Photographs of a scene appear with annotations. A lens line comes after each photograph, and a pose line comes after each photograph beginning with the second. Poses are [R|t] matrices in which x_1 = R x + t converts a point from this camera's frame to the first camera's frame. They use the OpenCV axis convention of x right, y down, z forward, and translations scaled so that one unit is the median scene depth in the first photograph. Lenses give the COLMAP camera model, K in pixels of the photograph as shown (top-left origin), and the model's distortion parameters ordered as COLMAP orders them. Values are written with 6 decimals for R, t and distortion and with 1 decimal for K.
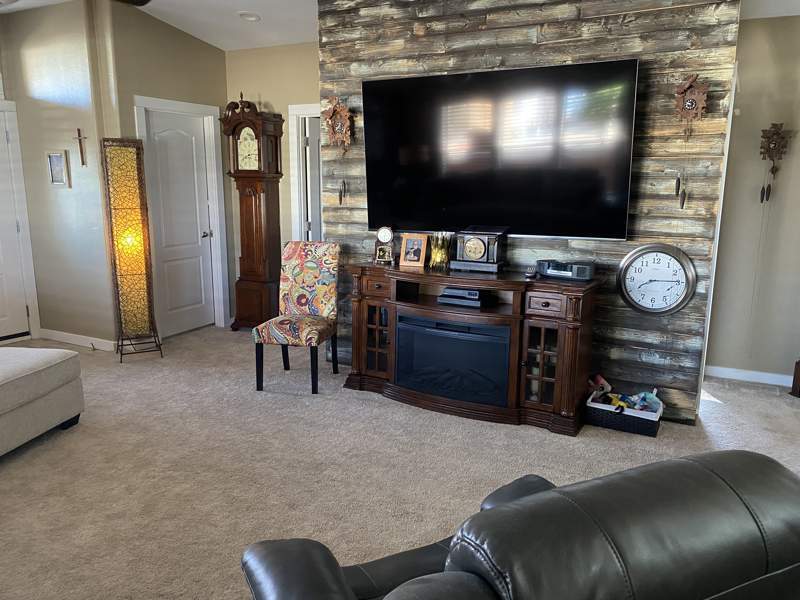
lens RADIAL K [[612.1, 0, 400.5], [0, 612.1, 303.0], [0, 0, 1]] dist [0.037538, -0.037879]
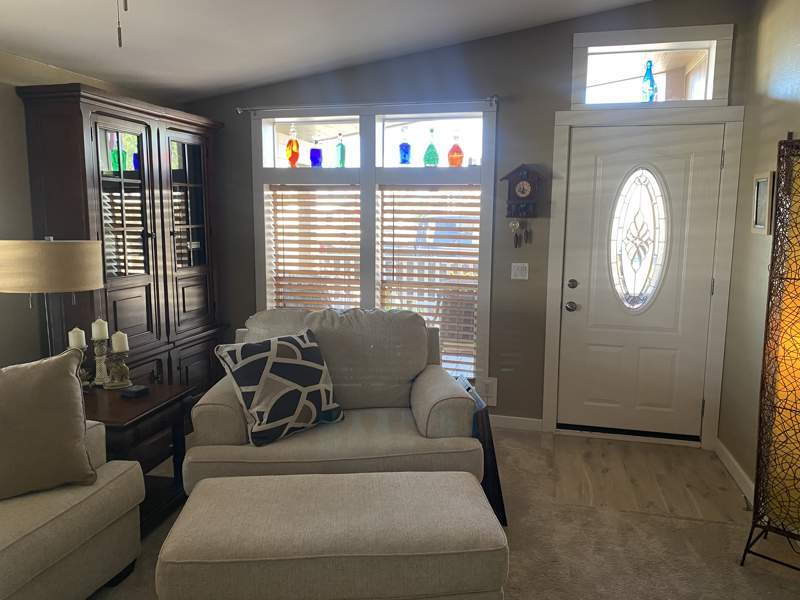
lens RADIAL K [[609.1, 0, 403.0], [0, 609.1, 295.2], [0, 0, 1]] dist [0.090312, -0.132774]
pose [[0.248661, 0.129595, -0.959882, -0.046184], [-0.195097, 0.977399, 0.081419, -0.115905], [0.948738, 0.167025, 0.268325, 0.546851]]
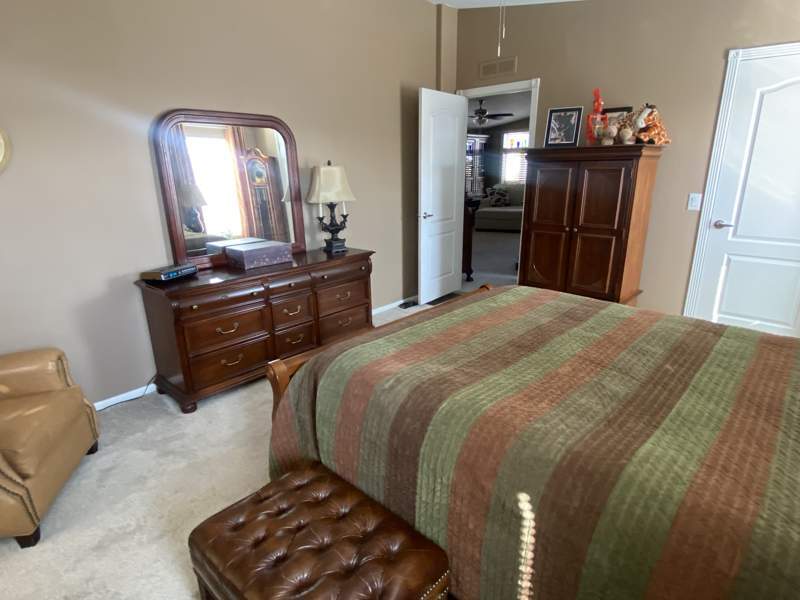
lens RADIAL K [[449.0, 0, 397.0], [0, 449.0, 301.6], [0, 0, 1]] dist [0.087220, -0.069043]
pose [[-0.247753, 0.278141, -0.928039, 1.591489], [-0.173311, 0.929728, 0.324915, -0.114320], [0.953196, 0.241338, -0.182138, 0.660060]]
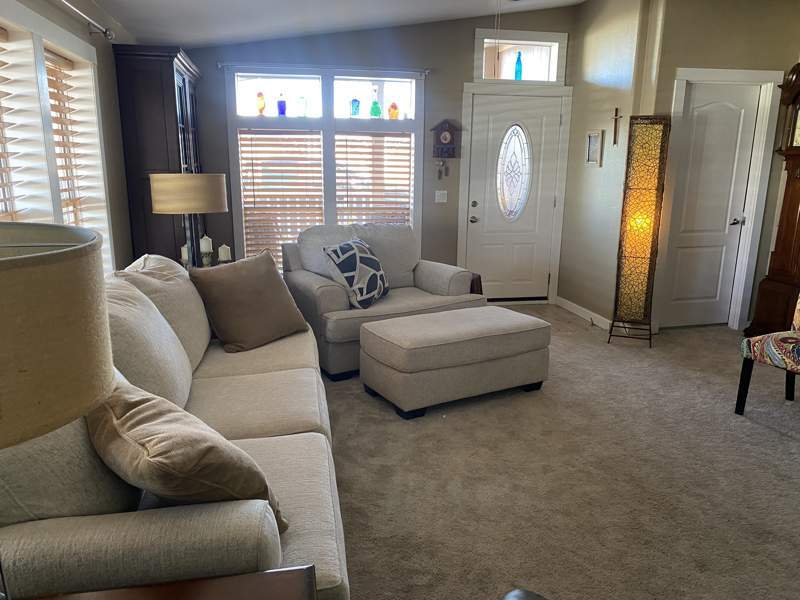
lens RADIAL K [[612.1, 0, 400.5], [0, 612.1, 303.0], [0, 0, 1]] dist [0.037538, -0.037879]
pose [[0.641417, 0.178132, -0.746226, 0.063407], [-0.154951, 0.982705, 0.101395, -0.016268], [0.751382, 0.050592, 0.657925, 0.087352]]
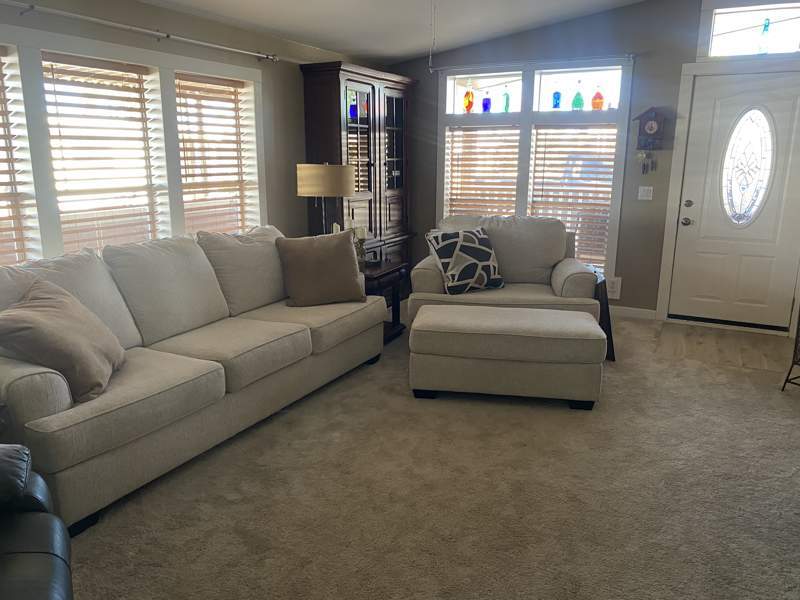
lens RADIAL K [[609.1, 0, 403.0], [0, 609.1, 295.2], [0, 0, 1]] dist [0.090312, -0.132774]
pose [[0.019849, 0.224609, -0.974247, 0.260604], [-0.198693, 0.955889, 0.216329, -0.089687], [0.979861, 0.189282, 0.063601, 0.470725]]
